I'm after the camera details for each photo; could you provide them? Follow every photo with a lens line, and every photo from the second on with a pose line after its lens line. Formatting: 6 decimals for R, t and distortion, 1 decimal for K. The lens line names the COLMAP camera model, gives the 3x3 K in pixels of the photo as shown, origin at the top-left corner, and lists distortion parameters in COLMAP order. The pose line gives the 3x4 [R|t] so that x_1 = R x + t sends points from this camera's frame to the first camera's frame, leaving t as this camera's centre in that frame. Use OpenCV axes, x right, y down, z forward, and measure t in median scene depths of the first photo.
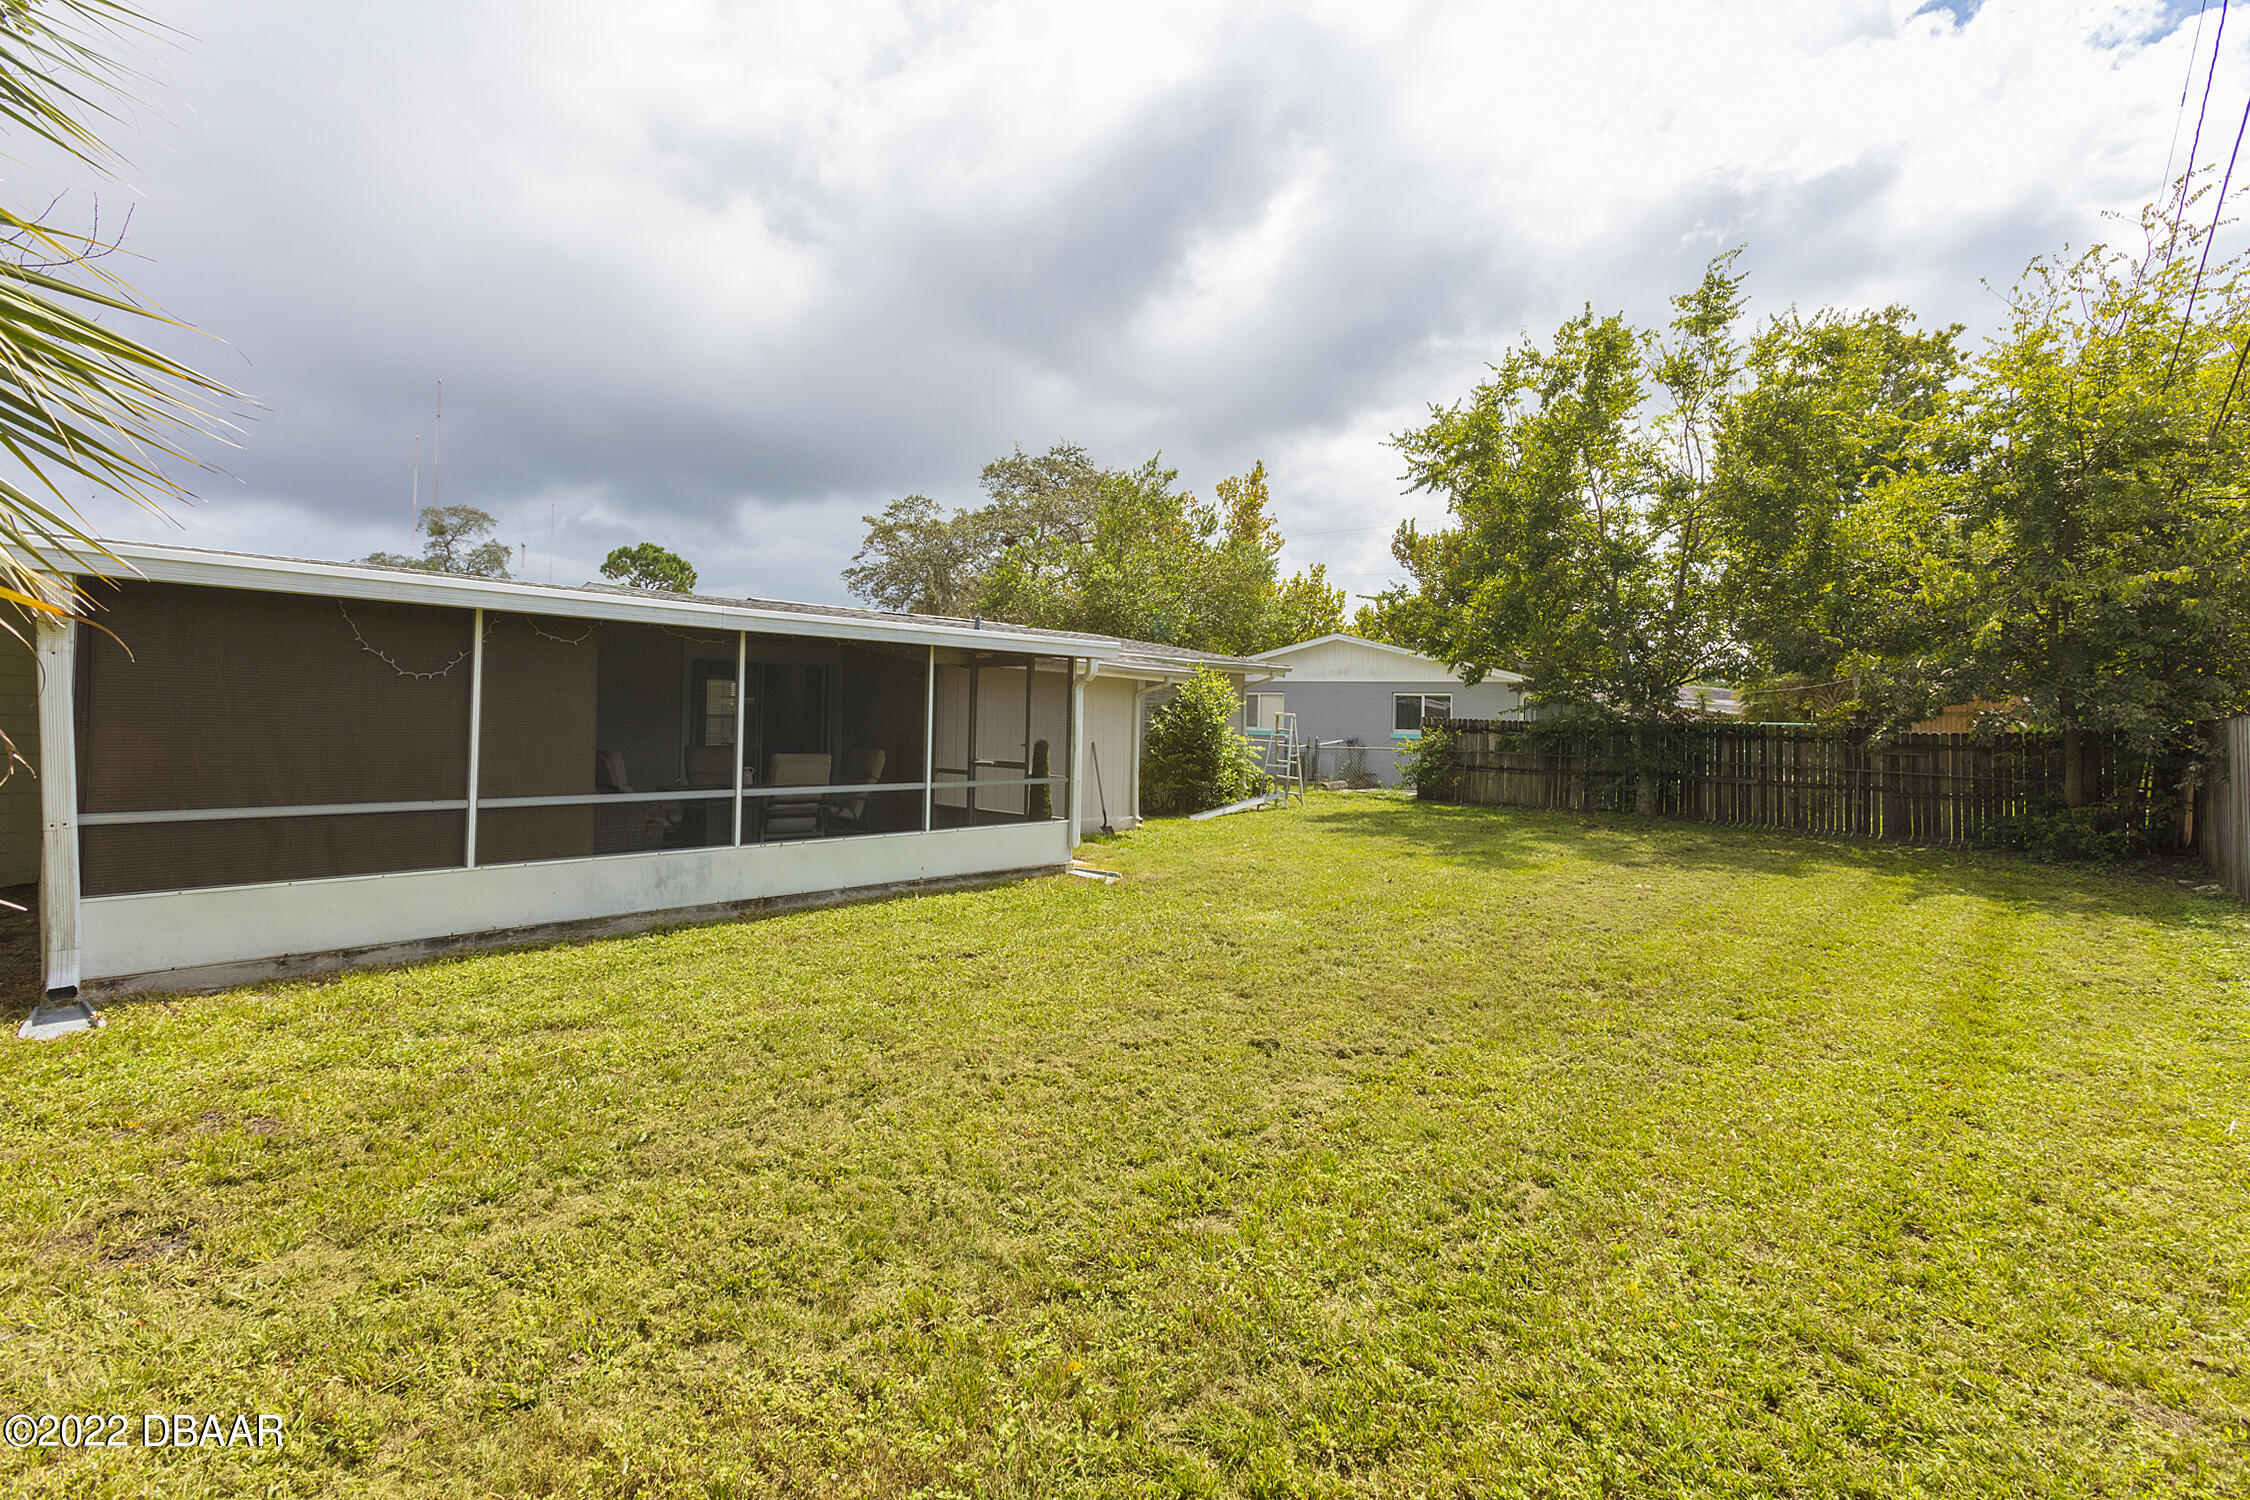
lens RADIAL K [[1018.1, 0, 1118.5], [0, 1018.1, 704.5], [0, 0, 1]] dist [0.016118, 0.000284]
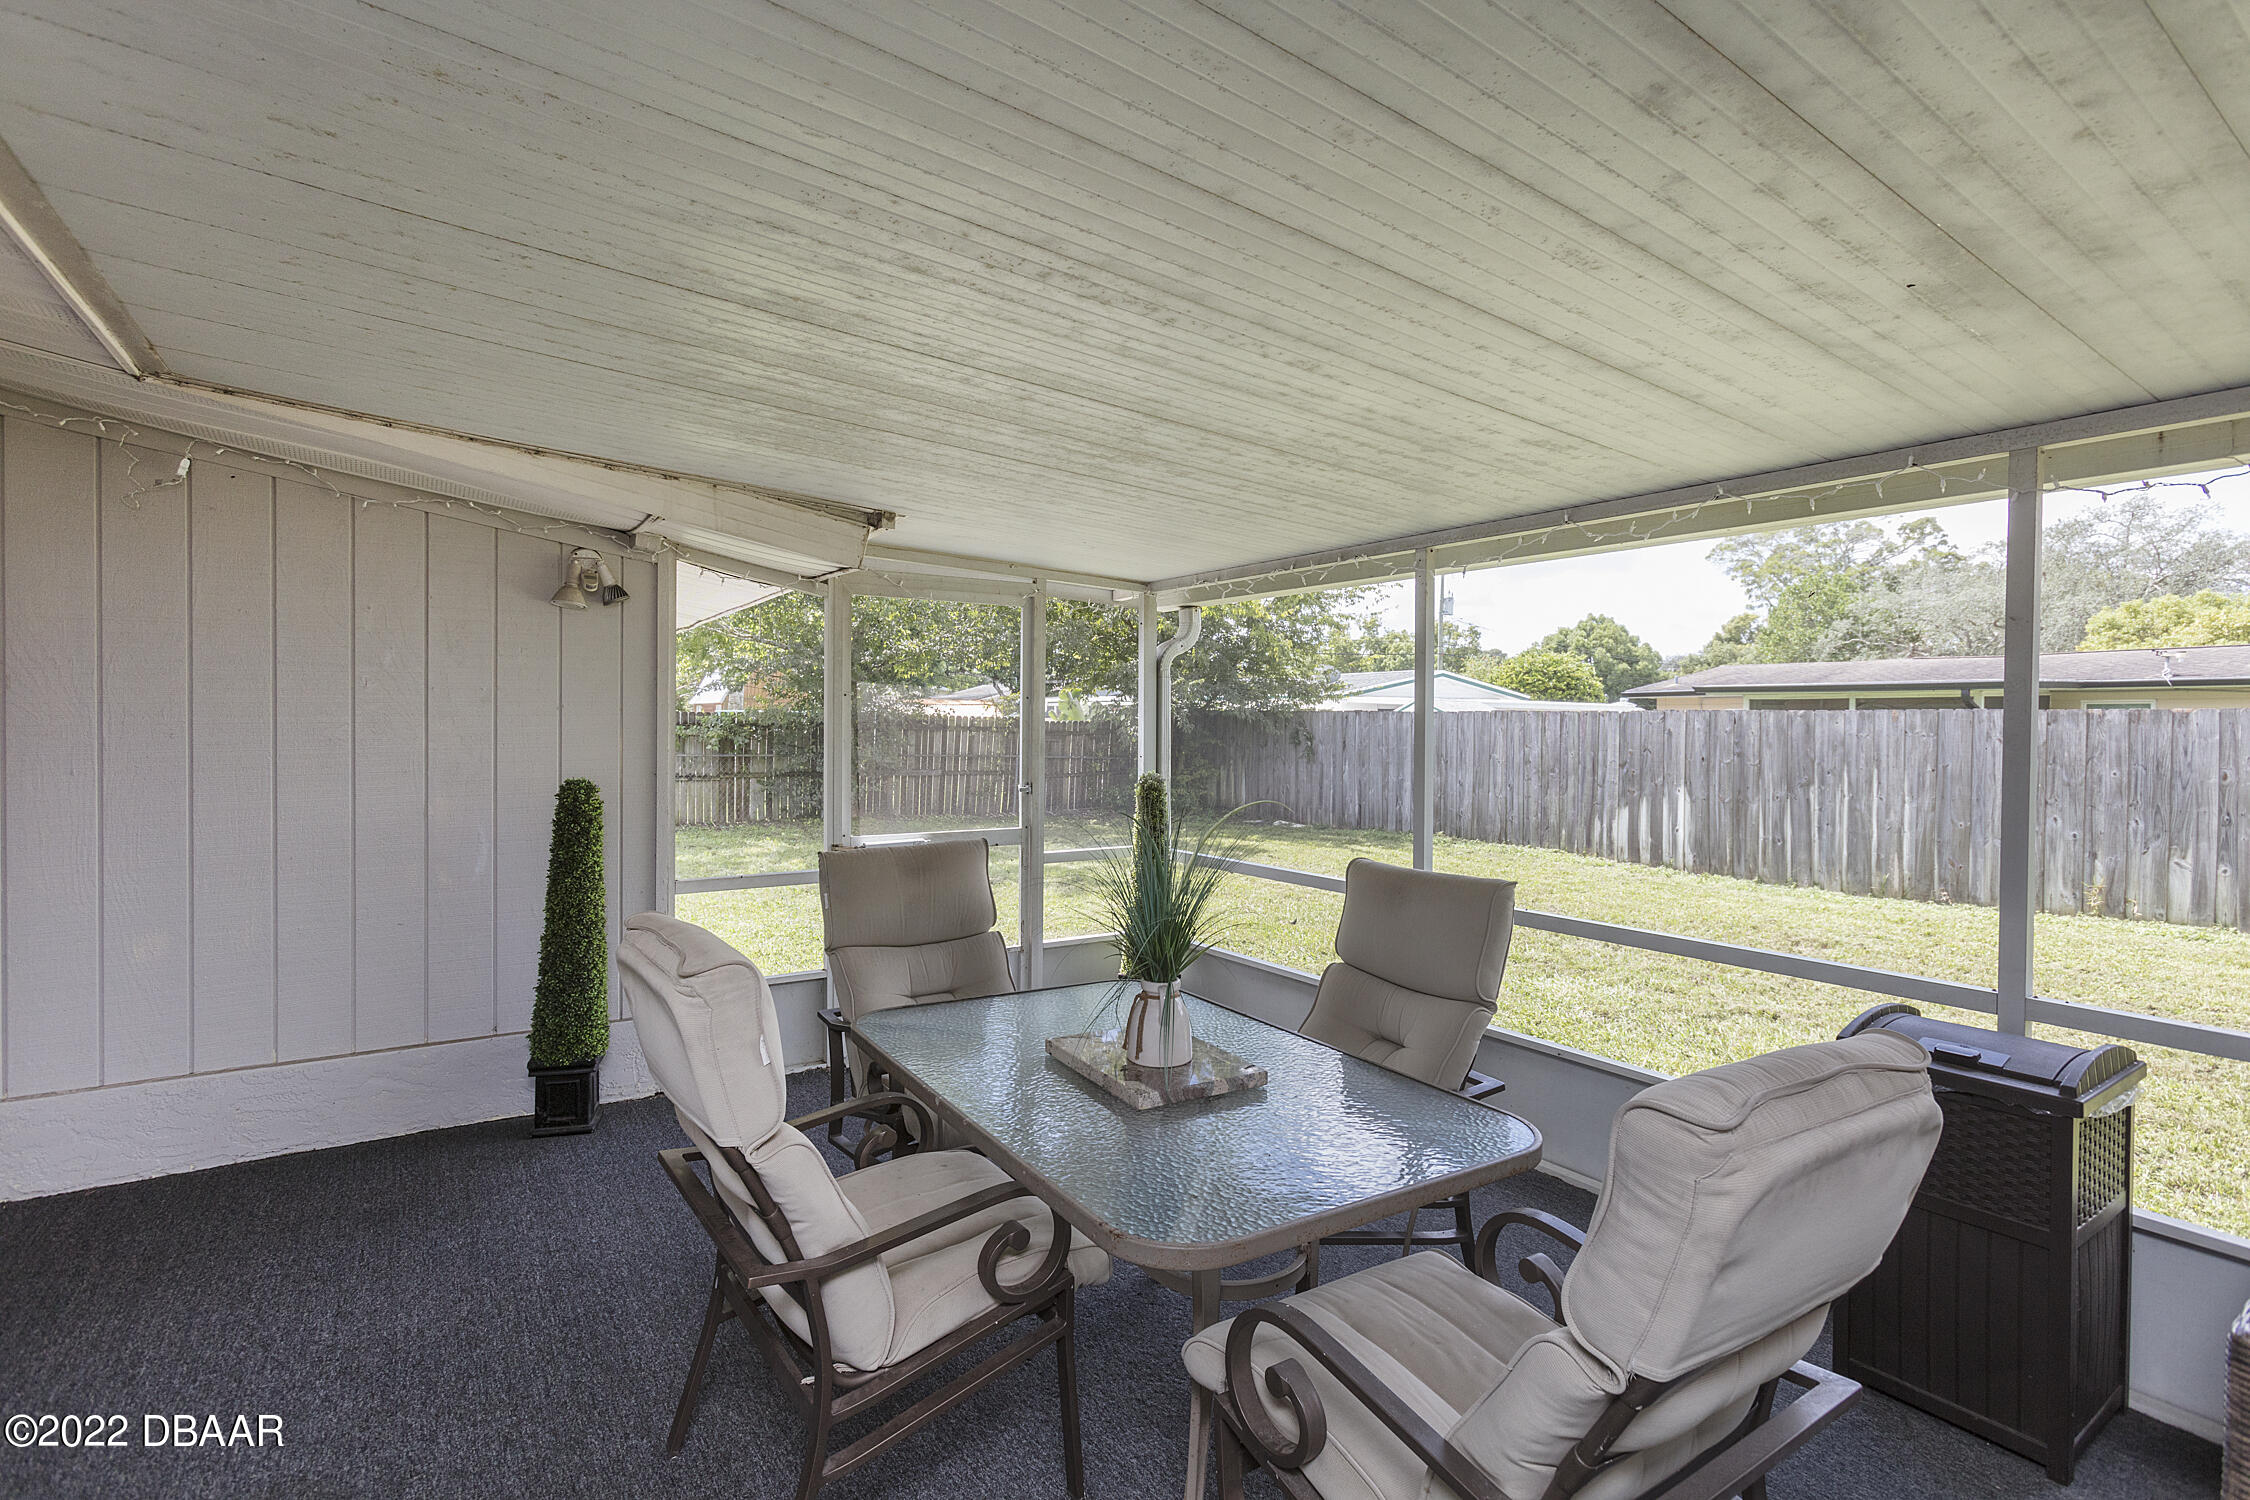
lens RADIAL K [[1085.5, 0, 1145.1], [0, 1085.5, 746.0], [0, 0, 1]] dist [0.004948, 0.001730]
pose [[0.210465, -0.037366, 0.976887, -0.396936], [-0.018706, 0.998932, 0.042239, 0.001843], [-0.977422, -0.027163, 0.209541, 0.638863]]
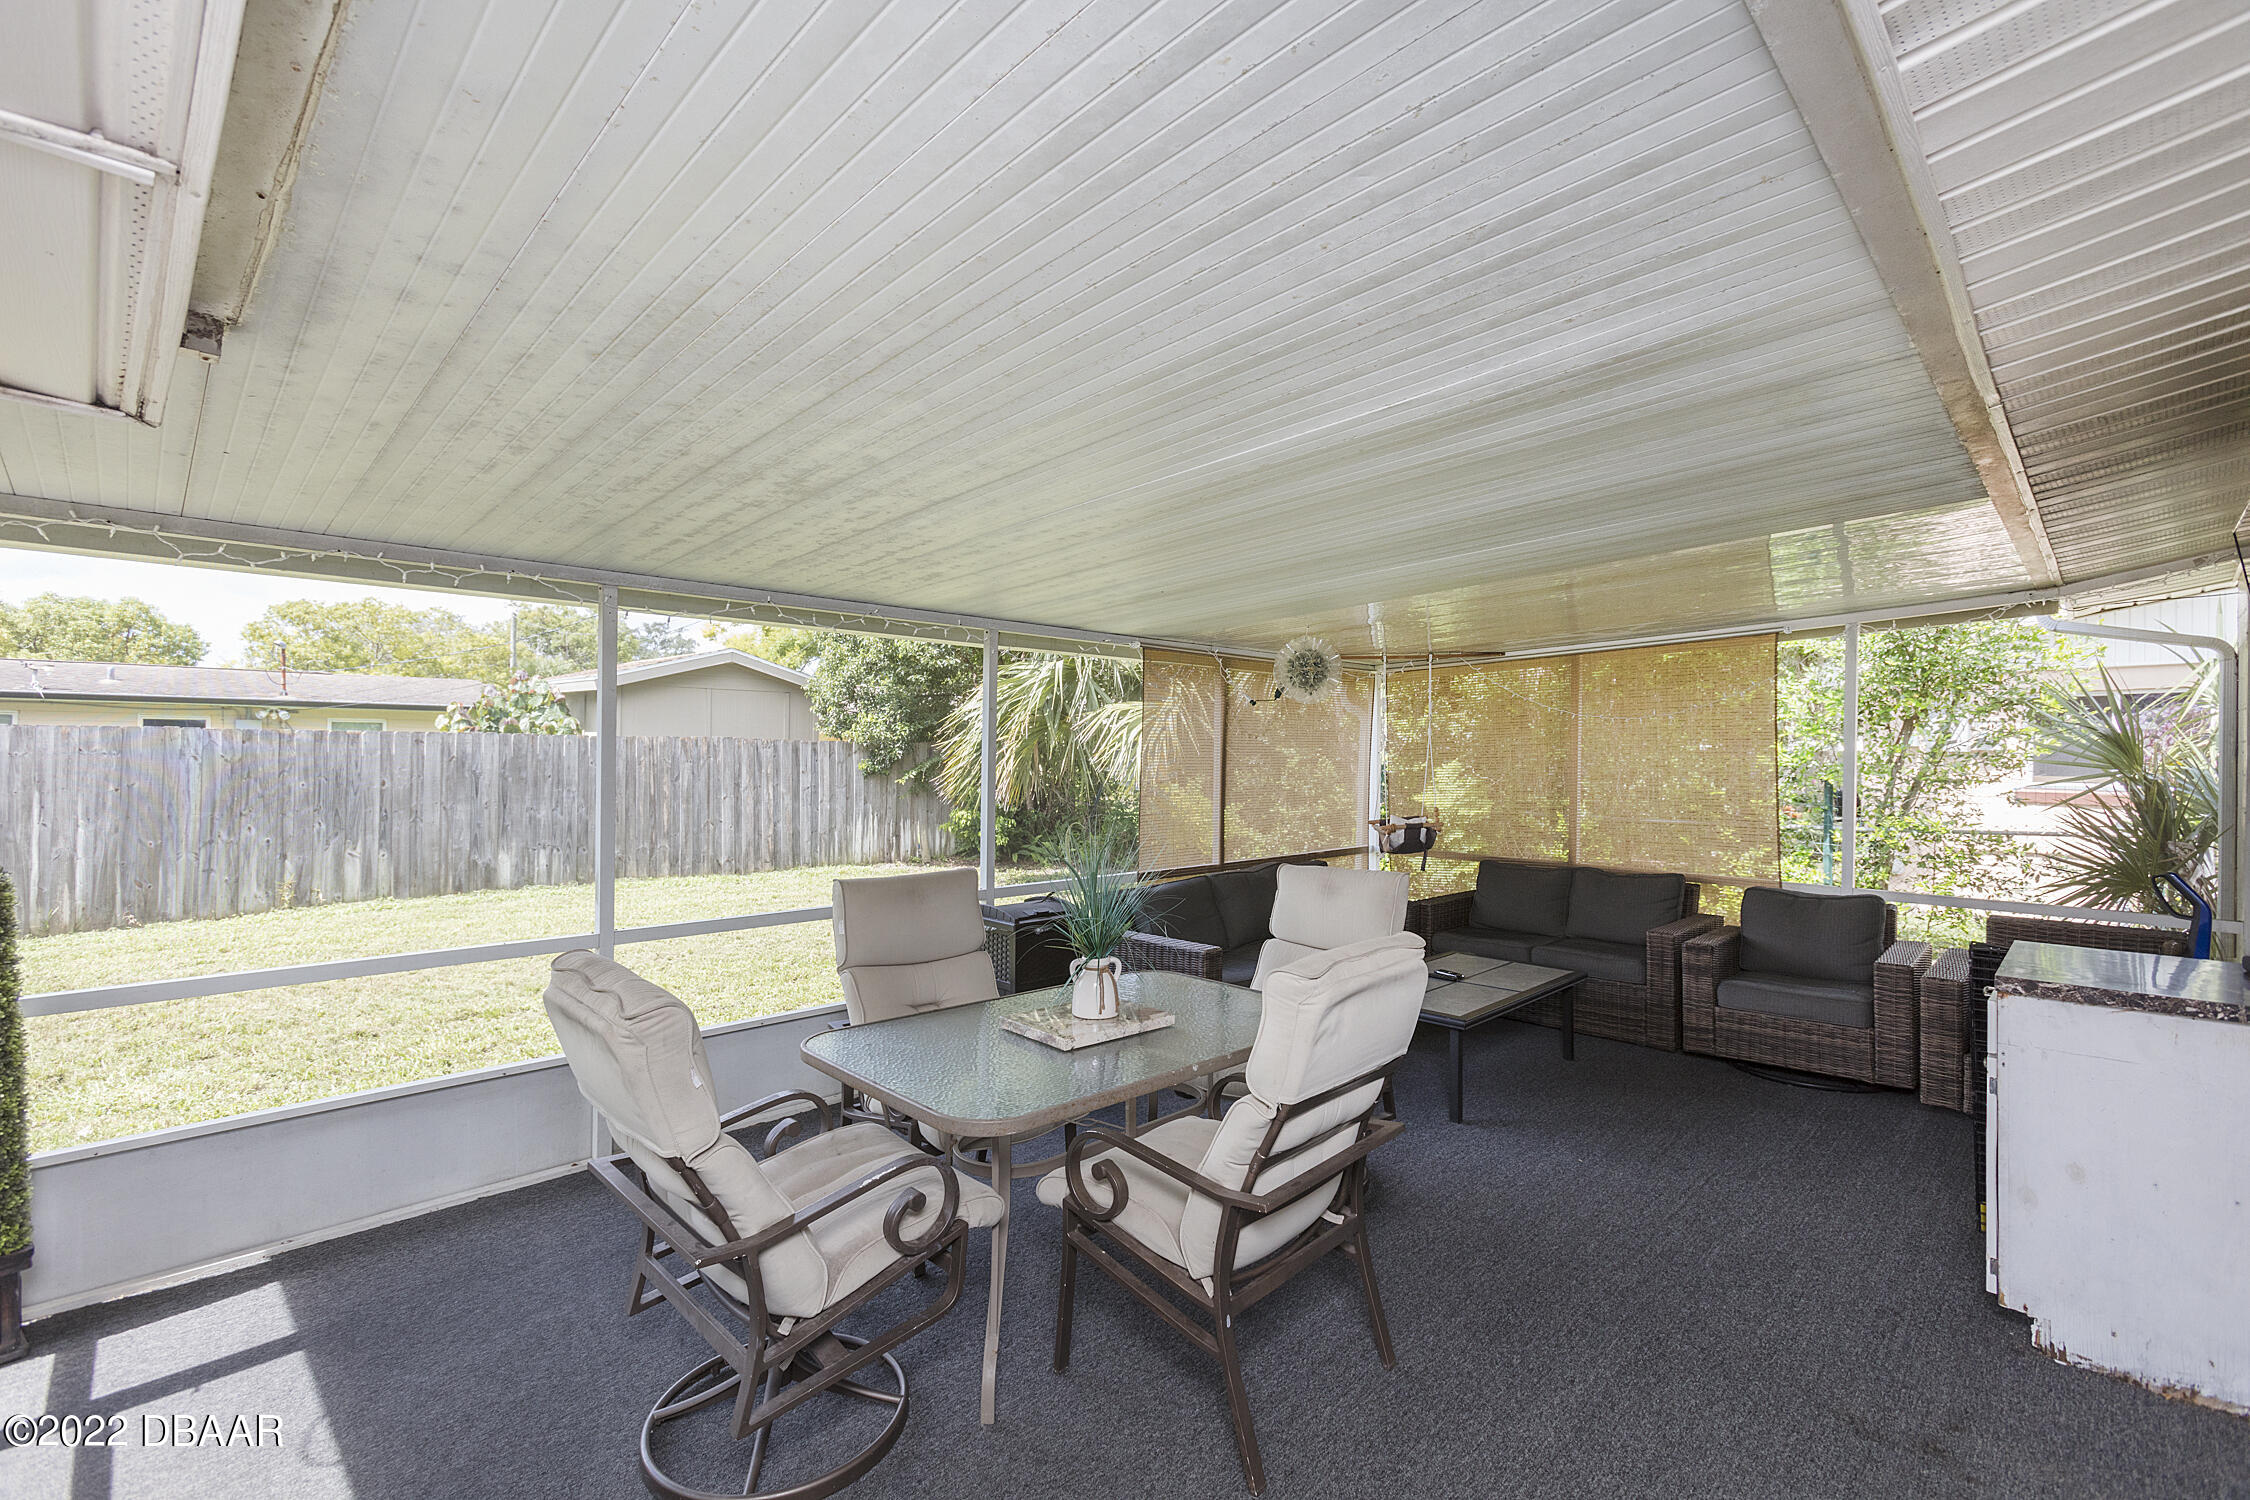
lens RADIAL K [[1028.9, 0, 1106.7], [0, 1028.9, 741.4], [0, 0, 1]] dist [-0.009888, 0.014795]
pose [[-0.999055, -0.029599, 0.031827, -0.238753], [-0.030358, 0.999259, -0.023644, 0.004283], [-0.031103, -0.024588, -0.999214, 0.896893]]
